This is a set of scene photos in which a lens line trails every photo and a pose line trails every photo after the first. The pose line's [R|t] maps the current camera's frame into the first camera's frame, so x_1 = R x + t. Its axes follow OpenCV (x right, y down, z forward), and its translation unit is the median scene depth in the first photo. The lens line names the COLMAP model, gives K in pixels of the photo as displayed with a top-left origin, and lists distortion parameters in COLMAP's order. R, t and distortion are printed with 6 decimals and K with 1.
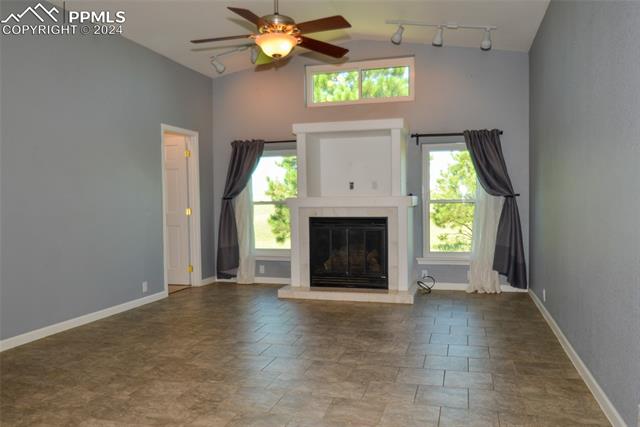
lens RADIAL K [[502.2, 0, 320.4], [0, 502.2, 212.3], [0, 0, 1]] dist [0.003905, -0.000034]
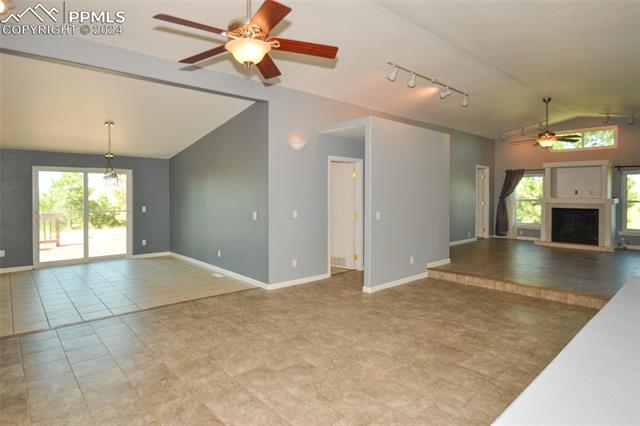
lens RADIAL K [[348.5, 0, 312.1], [0, 348.5, 200.6], [0, 0, 1]] dist [-0.028194, -0.001087]
pose [[0.844980, 0.019670, -0.534436, -0.093994], [-0.020440, 0.999781, 0.004480, -0.005849], [0.534407, 0.007138, 0.845197, -0.679616]]
